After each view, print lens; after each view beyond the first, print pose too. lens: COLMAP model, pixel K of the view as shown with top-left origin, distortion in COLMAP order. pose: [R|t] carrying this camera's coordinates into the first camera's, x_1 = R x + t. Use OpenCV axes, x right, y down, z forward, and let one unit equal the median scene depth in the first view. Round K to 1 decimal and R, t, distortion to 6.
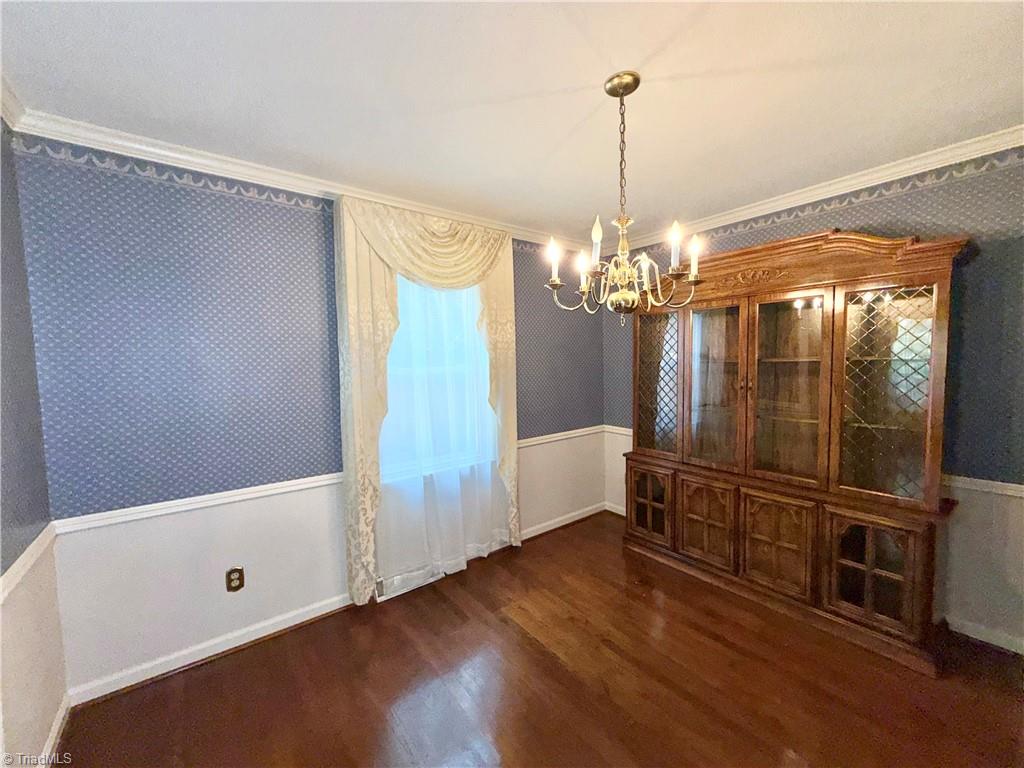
lens RADIAL K [[409.5, 0, 513.4], [0, 409.5, 383.7], [0, 0, 1]] dist [-0.001036, 0.000029]
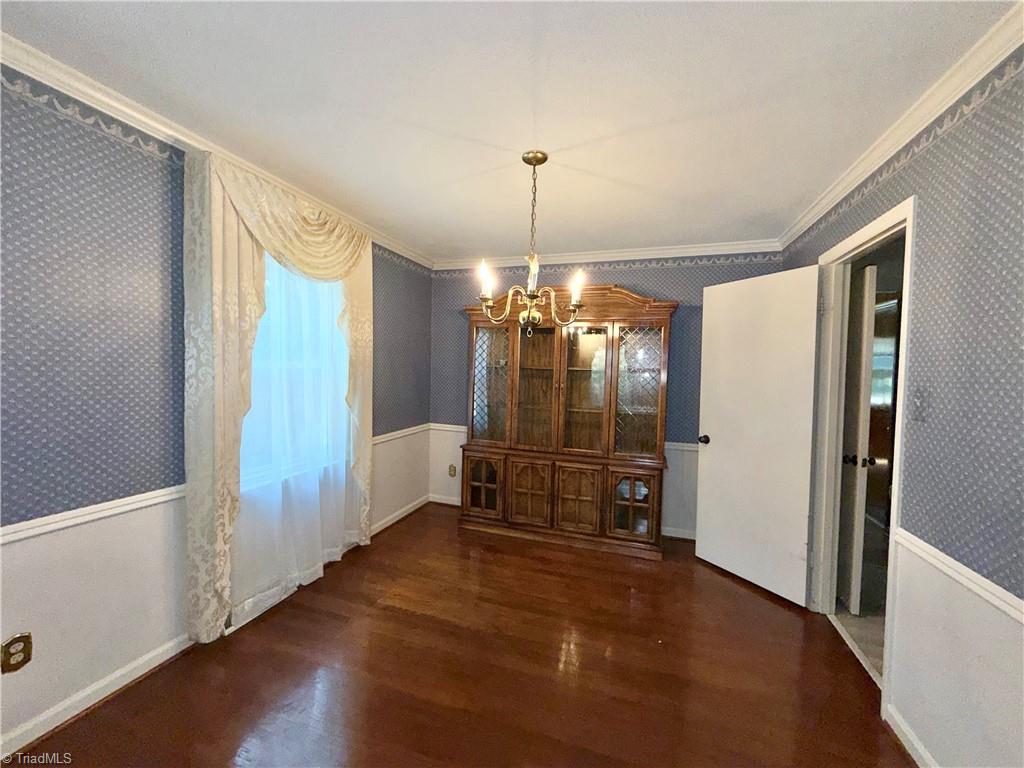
lens RADIAL K [[409.5, 0, 510.5], [0, 409.5, 383.3], [0, 0, 1]] dist [-0.001036, 0.000029]
pose [[0.827292, 0.021701, 0.561353, -0.334135], [-0.011297, 0.999694, -0.021999, 0.025513], [-0.561659, 0.011858, 0.827284, -0.037107]]
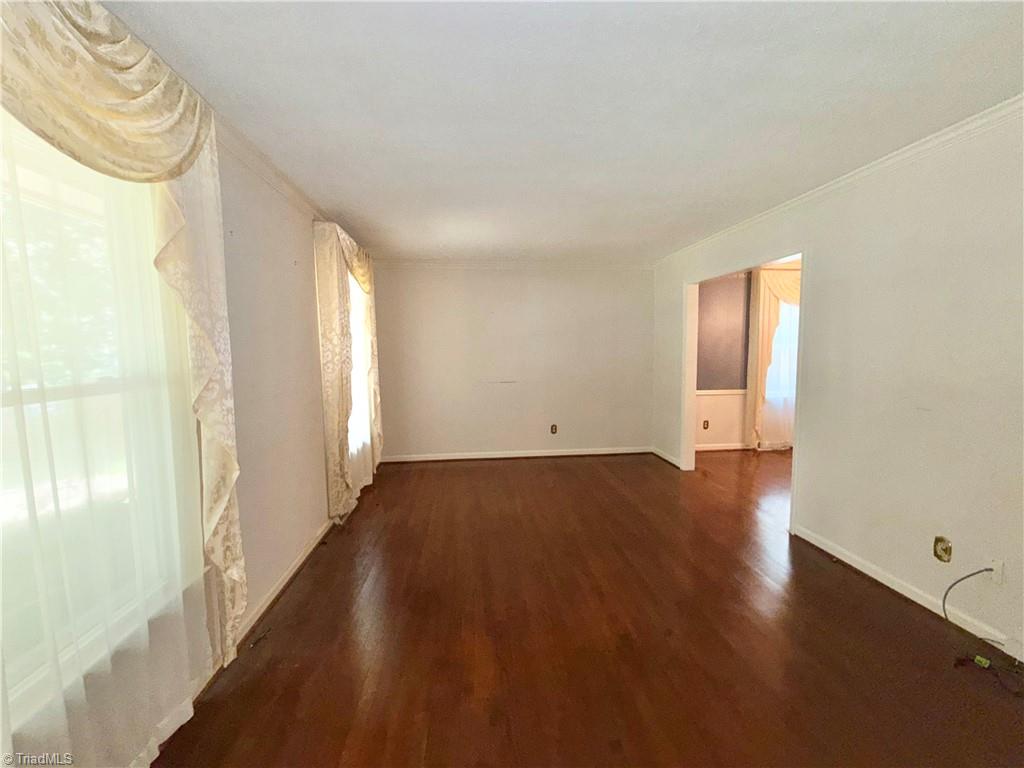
lens RADIAL K [[409.5, 0, 512.0], [0, 409.5, 384.5], [0, 0, 1]] dist [-0.001036, 0.000029]
pose [[0.842360, 0.062193, -0.535314, -0.291827], [-0.034572, 0.997509, 0.061488, 0.089808], [0.537805, -0.033288, 0.842412, -1.597138]]
